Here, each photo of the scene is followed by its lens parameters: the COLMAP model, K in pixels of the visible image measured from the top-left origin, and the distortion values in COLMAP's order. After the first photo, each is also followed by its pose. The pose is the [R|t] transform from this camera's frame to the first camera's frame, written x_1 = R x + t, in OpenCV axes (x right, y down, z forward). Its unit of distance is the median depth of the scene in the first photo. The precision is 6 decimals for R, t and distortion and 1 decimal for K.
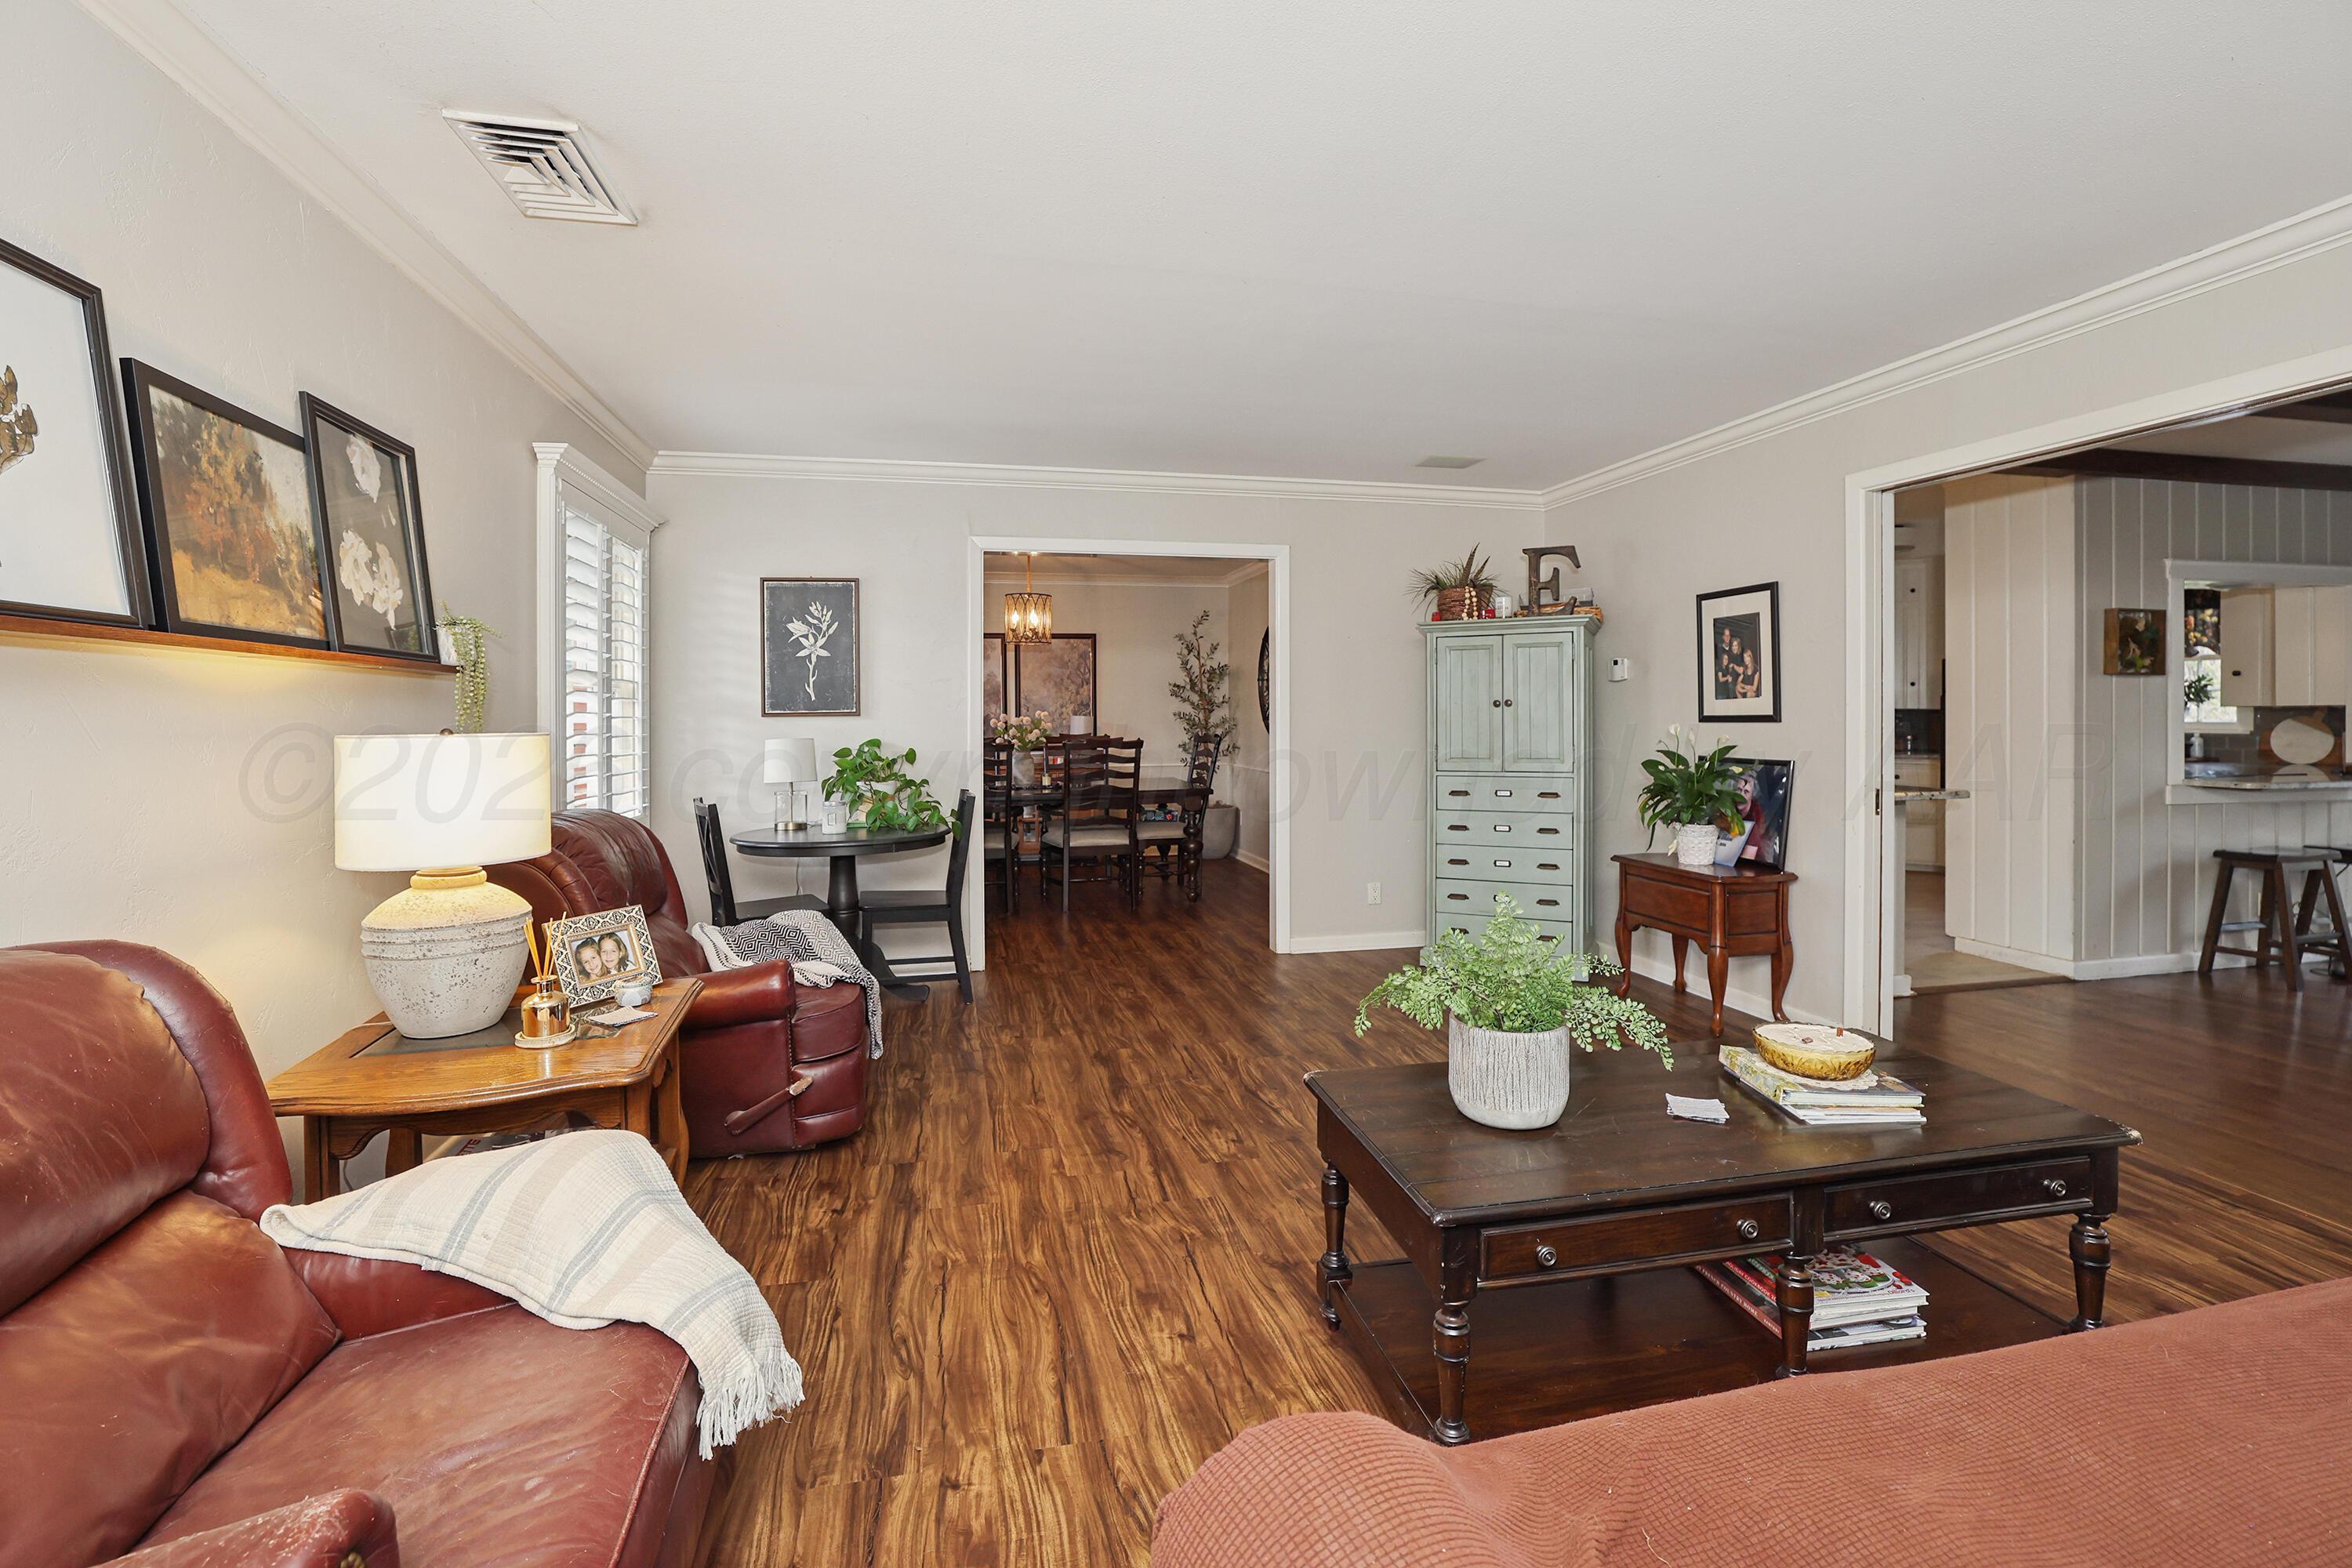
lens RADIAL K [[1046.7, 0, 1165.6], [0, 1046.7, 730.2], [0, 0, 1]] dist [-0.033026, 0.006321]
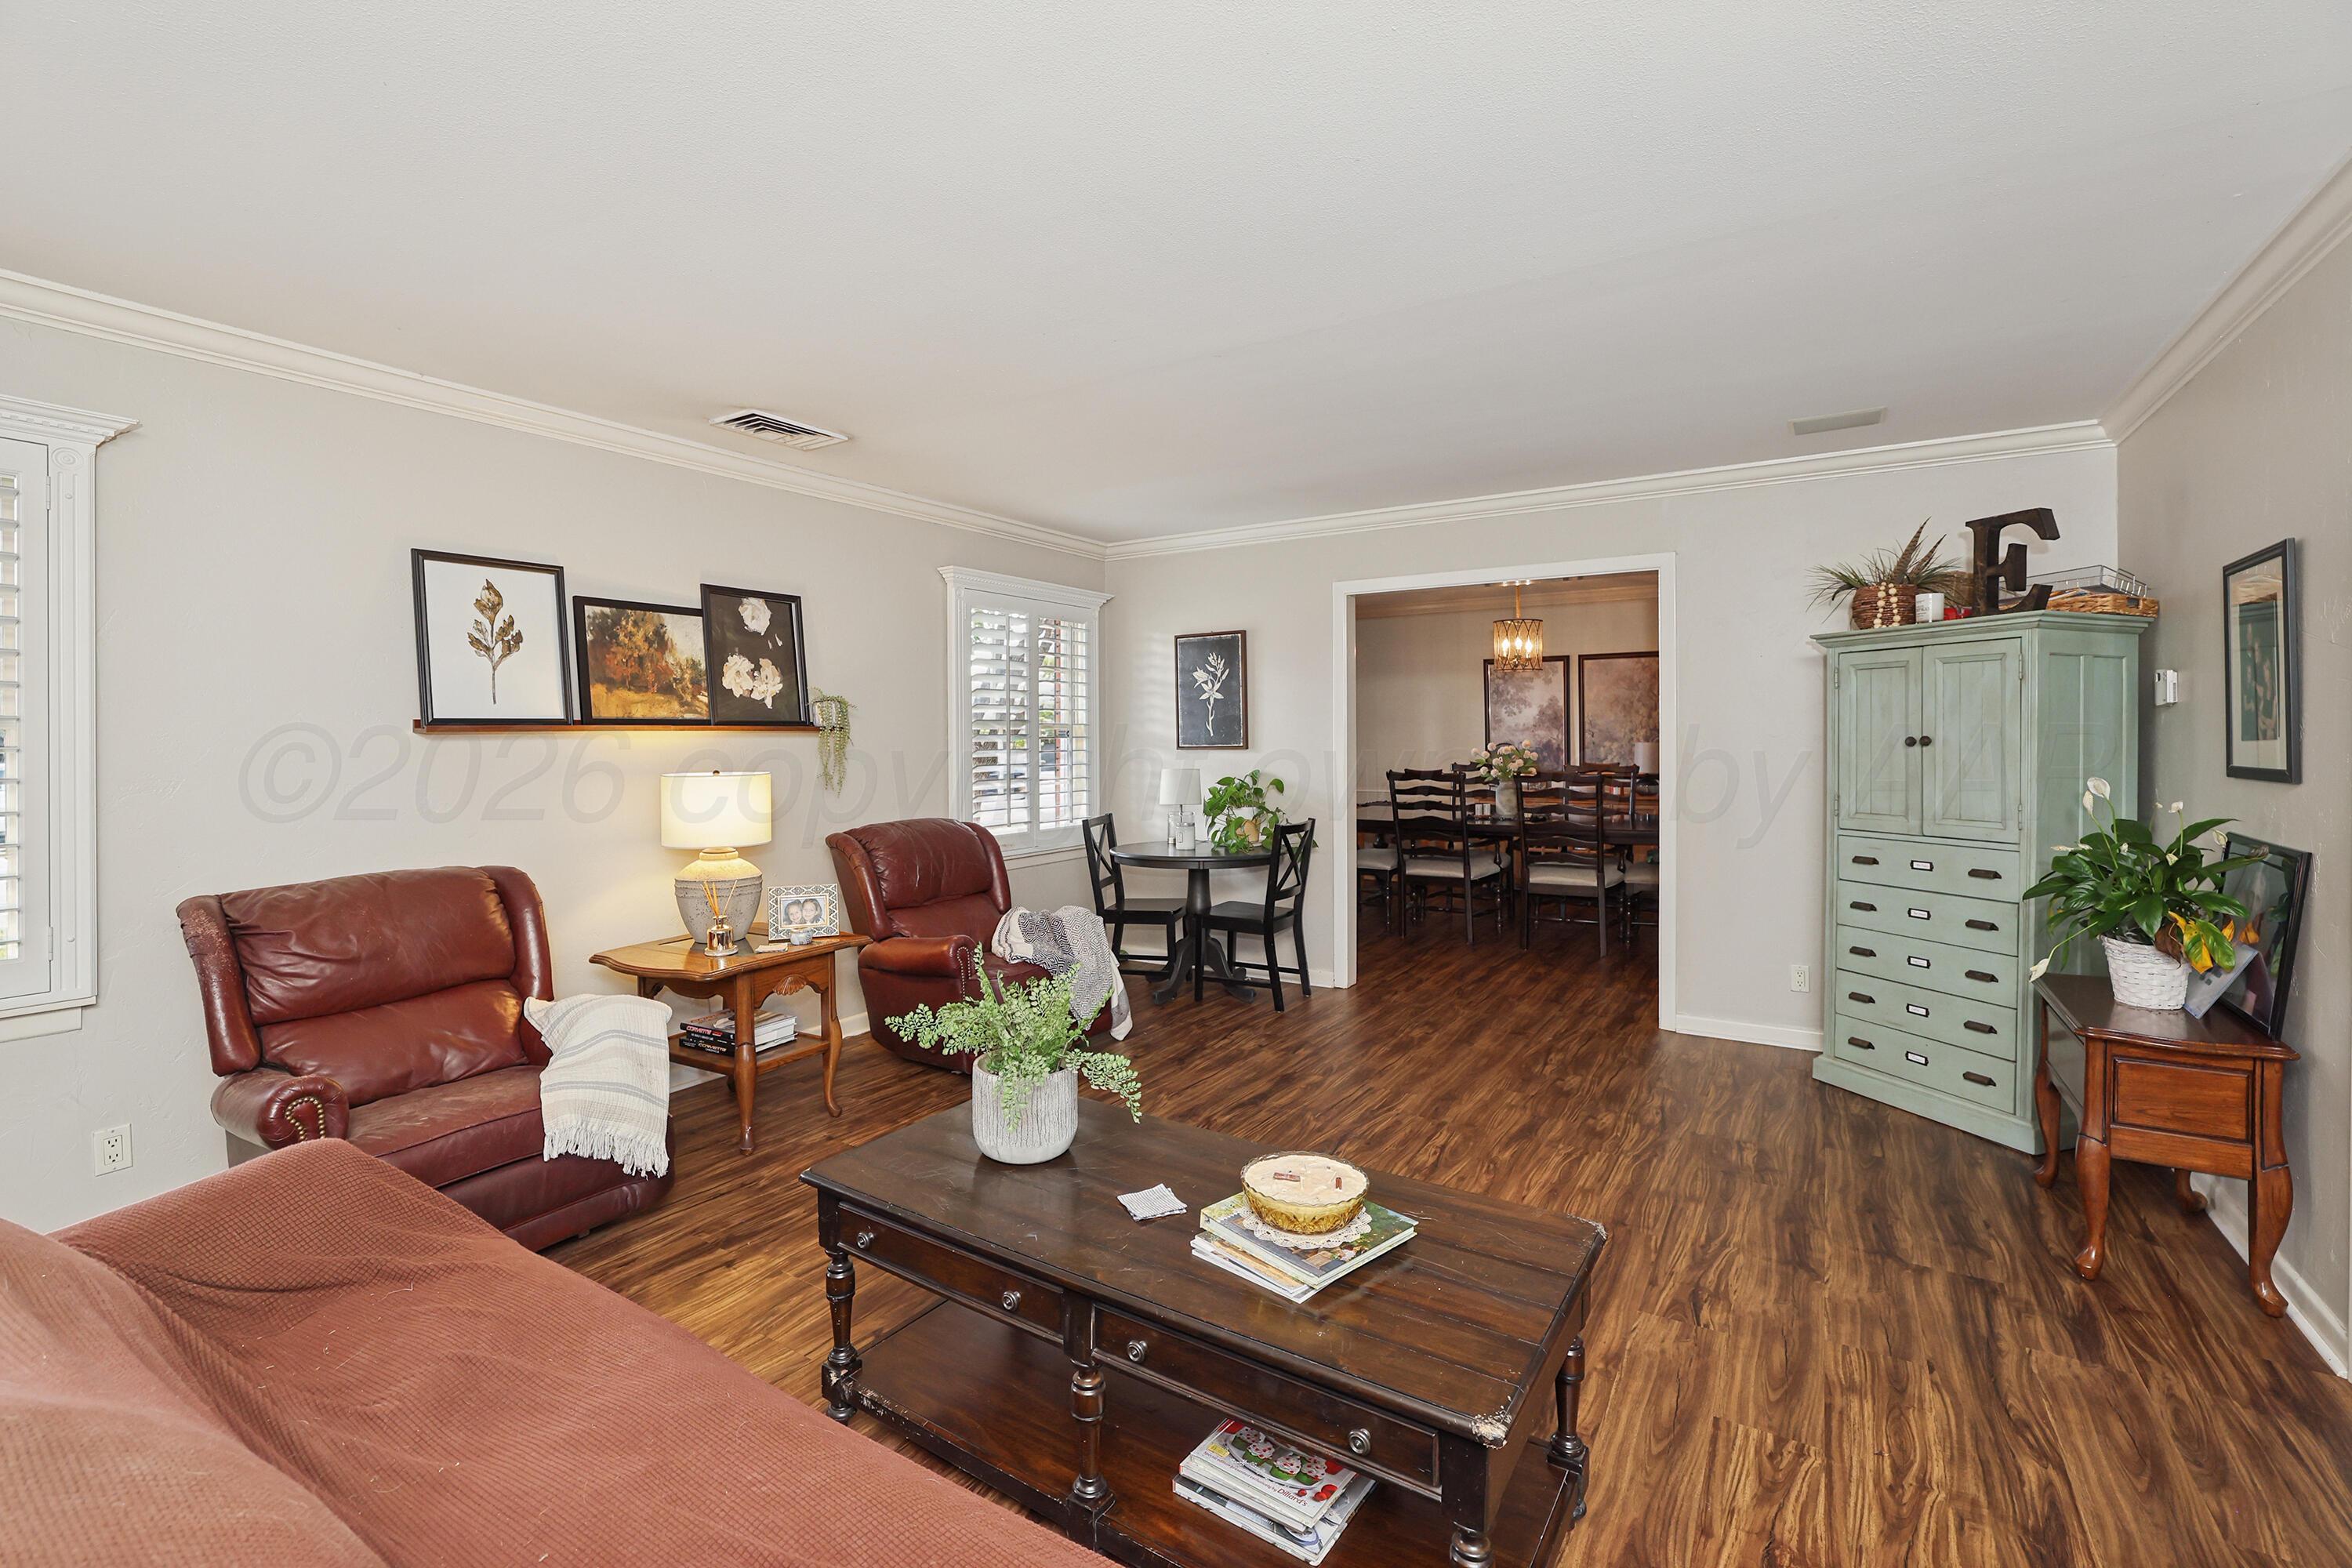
lens RADIAL K [[1046.7, 0, 1175.5], [0, 1046.7, 749.0], [0, 0, 1]] dist [-0.033026, 0.006321]
pose [[0.696967, 0.011214, -0.717015, 0.528737], [-0.004623, 0.999927, 0.011145, -0.028845], [0.717088, -0.004453, 0.696968, 0.149094]]
